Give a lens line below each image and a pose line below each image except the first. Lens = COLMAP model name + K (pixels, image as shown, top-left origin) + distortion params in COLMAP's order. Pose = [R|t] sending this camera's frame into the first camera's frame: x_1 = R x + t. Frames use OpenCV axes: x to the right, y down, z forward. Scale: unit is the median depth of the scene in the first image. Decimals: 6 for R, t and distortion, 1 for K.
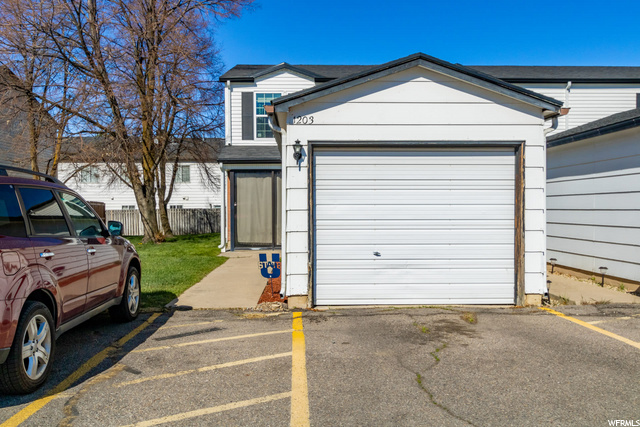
lens RADIAL K [[564.8, 0, 318.4], [0, 564.8, 213.6], [0, 0, 1]] dist [-0.000342, -0.002415]
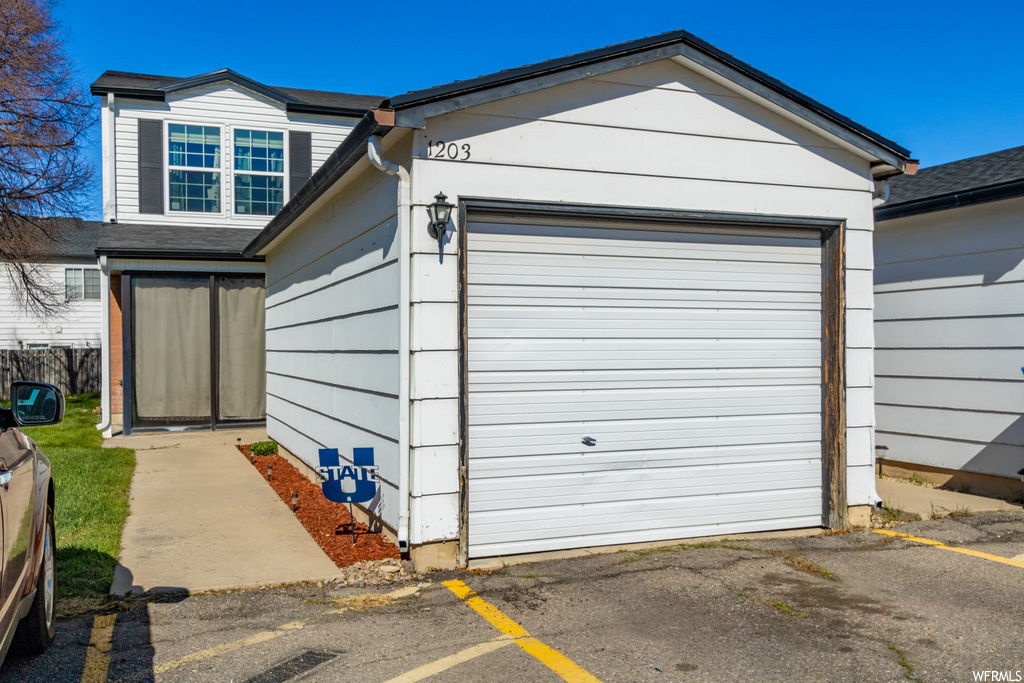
lens RADIAL K [[903.8, 0, 511.7], [0, 903.8, 348.2], [0, 0, 1]] dist [-0.000342, -0.002415]
pose [[0.941973, -0.002390, 0.335680, -0.214487], [0.005781, 0.999942, -0.009102, -0.001170], [-0.335639, 0.010514, 0.941932, 0.295973]]
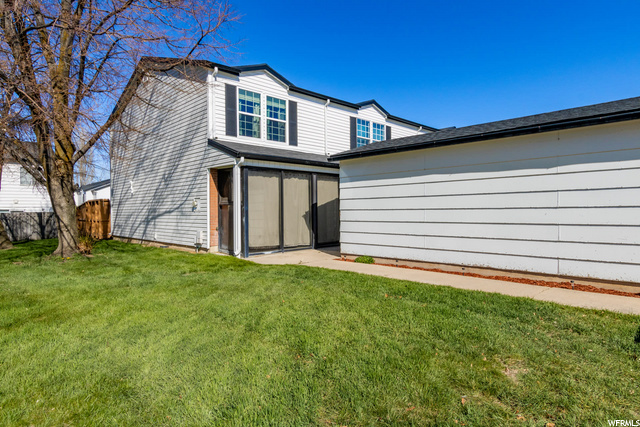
lens RADIAL K [[374.8, 0, 321.3], [0, 374.8, 210.5], [0, 0, 1]] dist [0.004817, 0.000502]
pose [[0.730335, -0.000746, 0.683088, -1.015930], [0.013204, 0.999828, -0.013025, 0.004179], [-0.682961, 0.018532, 0.730220, 1.040109]]
